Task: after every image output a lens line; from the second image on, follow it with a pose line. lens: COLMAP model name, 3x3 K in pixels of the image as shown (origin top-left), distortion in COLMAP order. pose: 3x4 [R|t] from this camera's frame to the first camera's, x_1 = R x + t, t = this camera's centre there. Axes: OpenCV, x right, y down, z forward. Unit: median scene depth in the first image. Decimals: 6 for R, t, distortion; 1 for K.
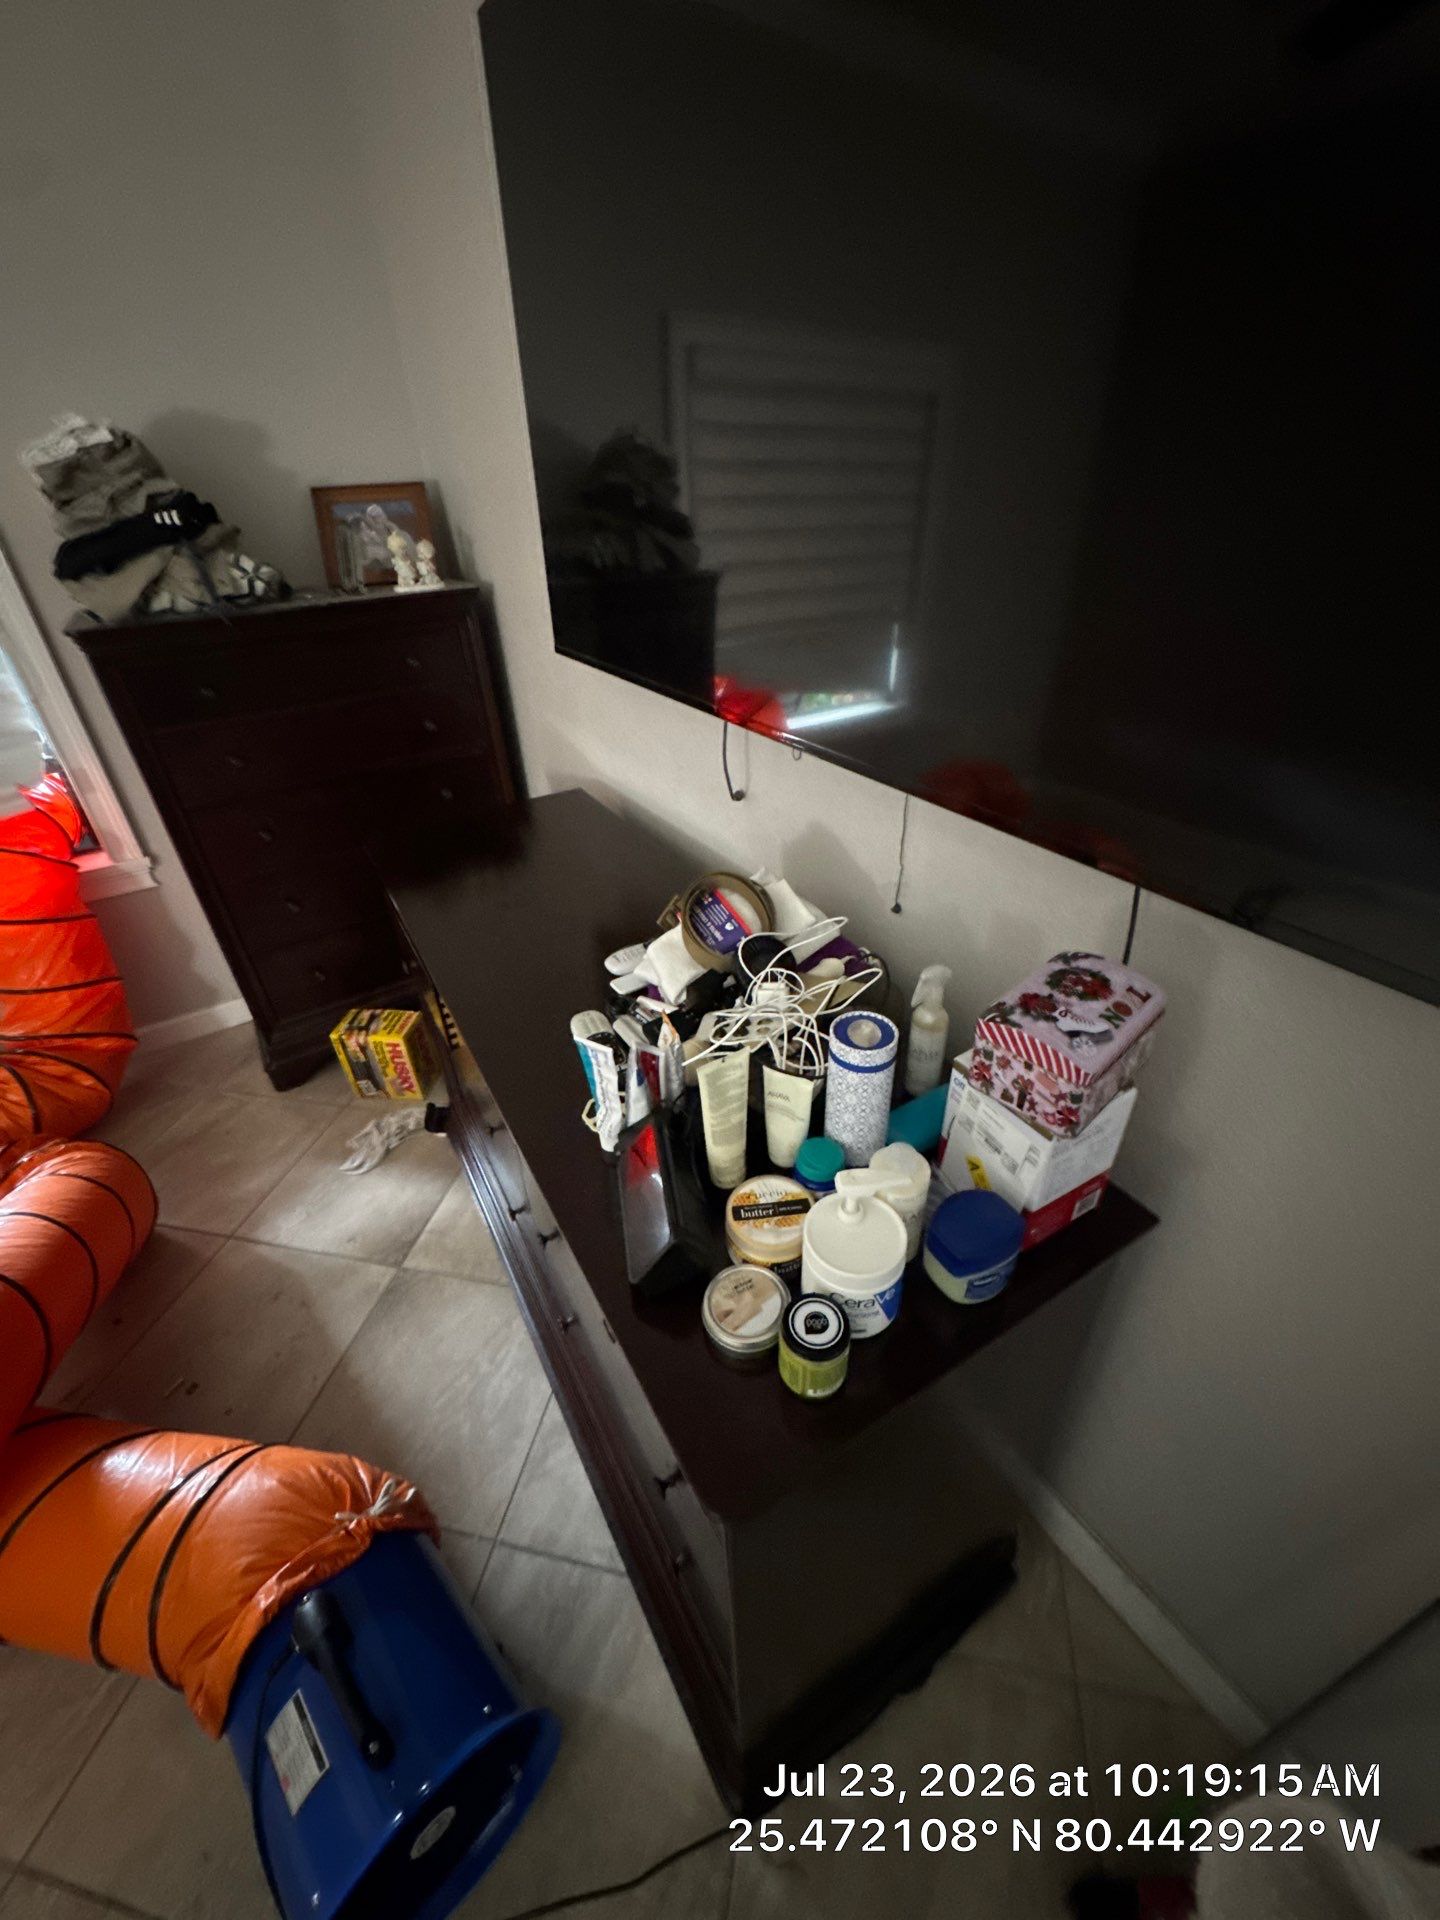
lens RADIAL K [[759.7, 0, 715.8], [0, 759.7, 955.3], [0, 0, 1]] dist [-0.008995, -0.000065]
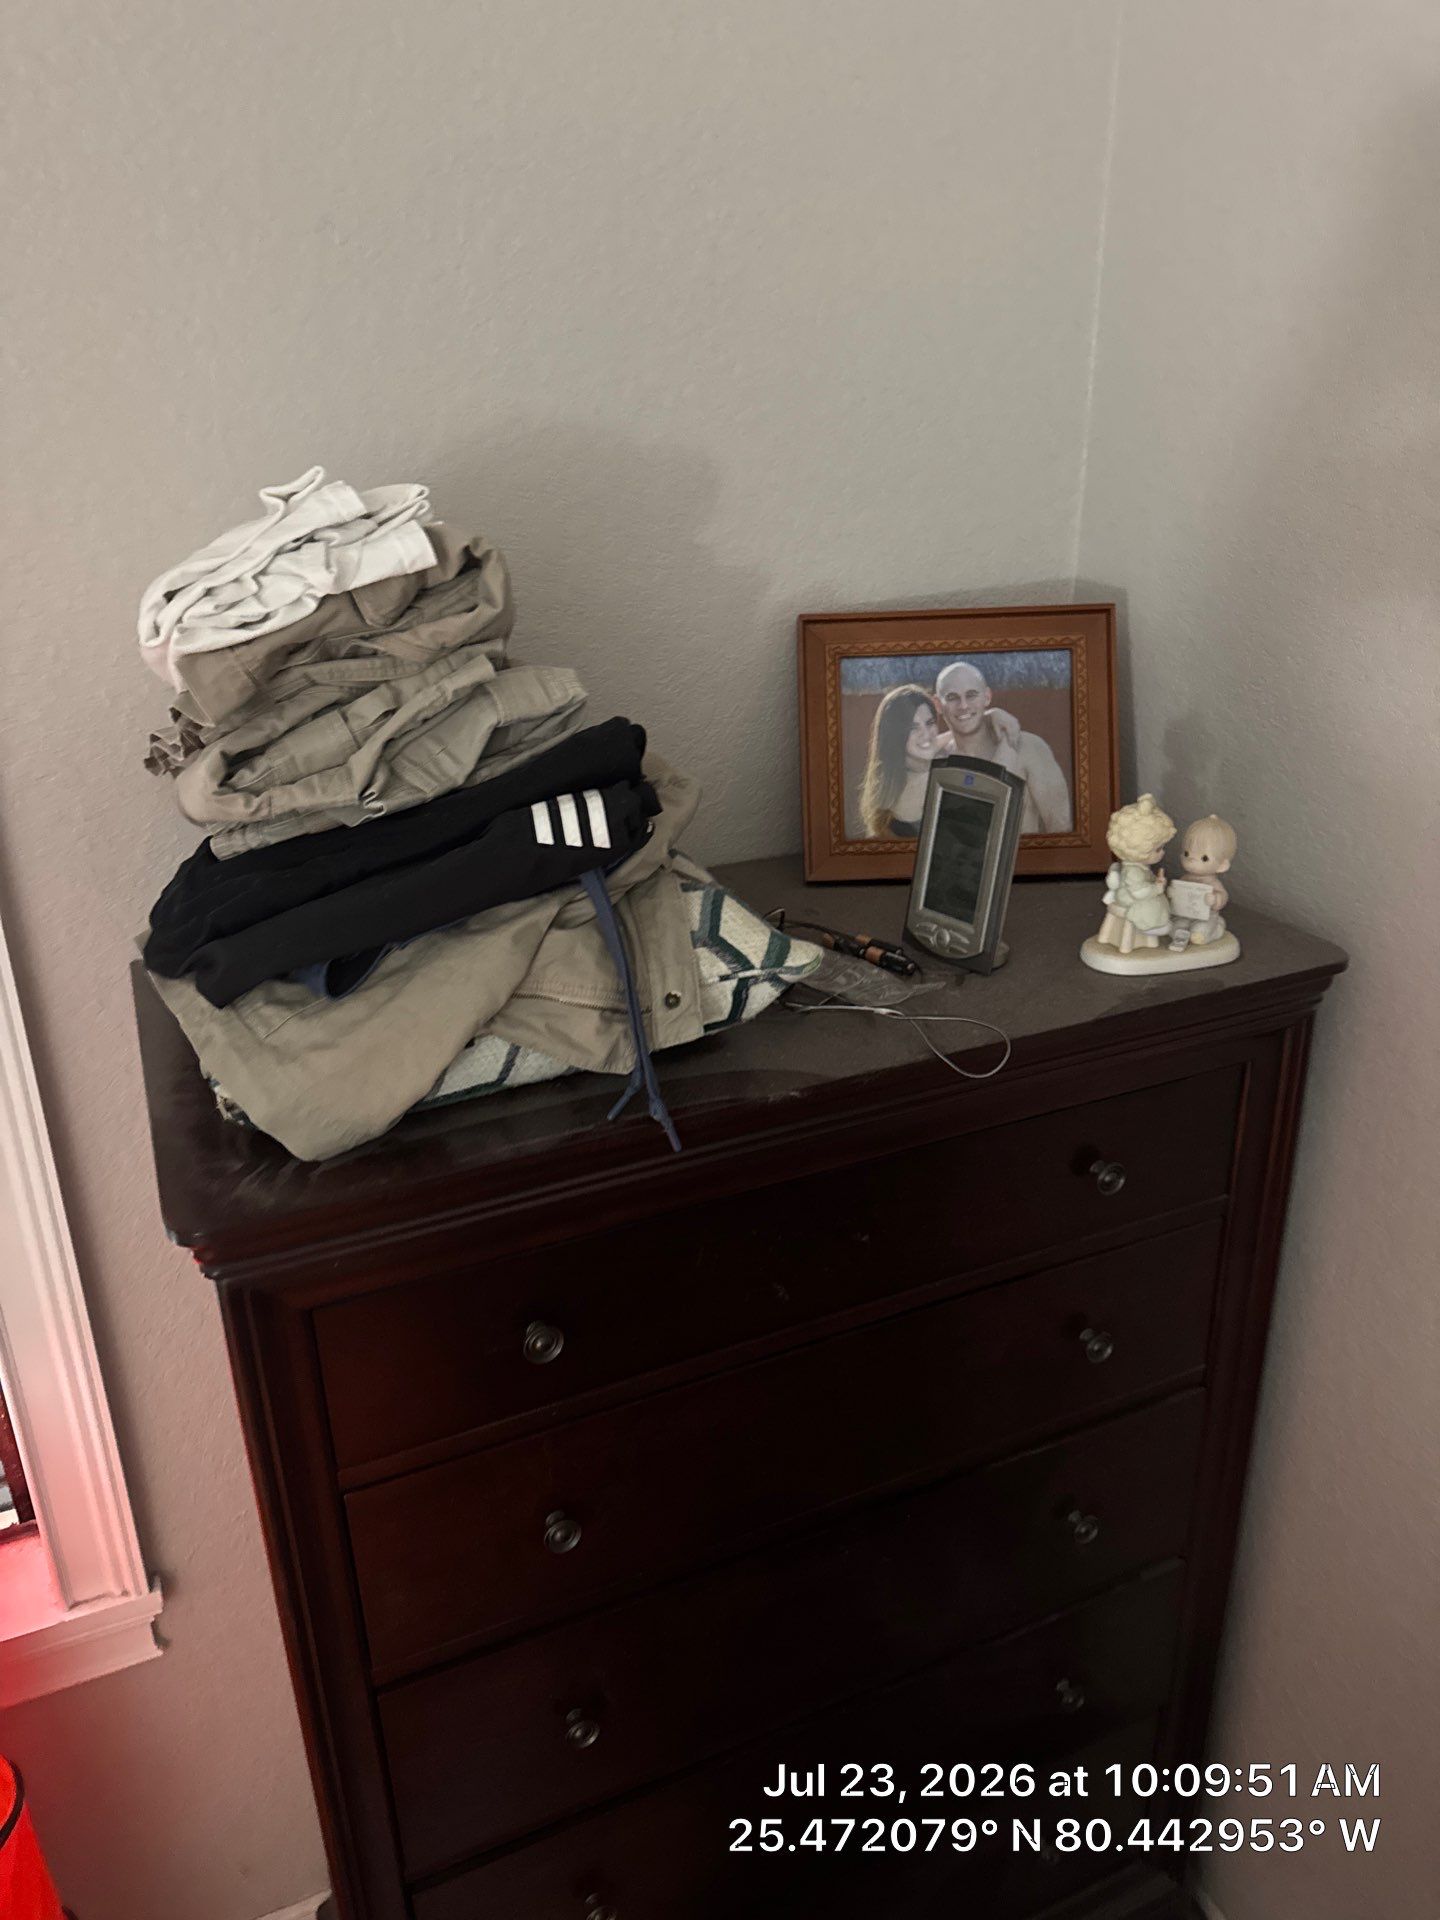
lens RADIAL K [[1386.2, 0, 722.3], [0, 1386.2, 962.4], [0, 0, 1]] dist [0.056962, -0.074595]
pose [[0.988551, 0.076683, -0.129952, -0.583807], [-0.096673, 0.983132, -0.155261, -0.441308], [0.115854, 0.166046, 0.979289, 0.486343]]
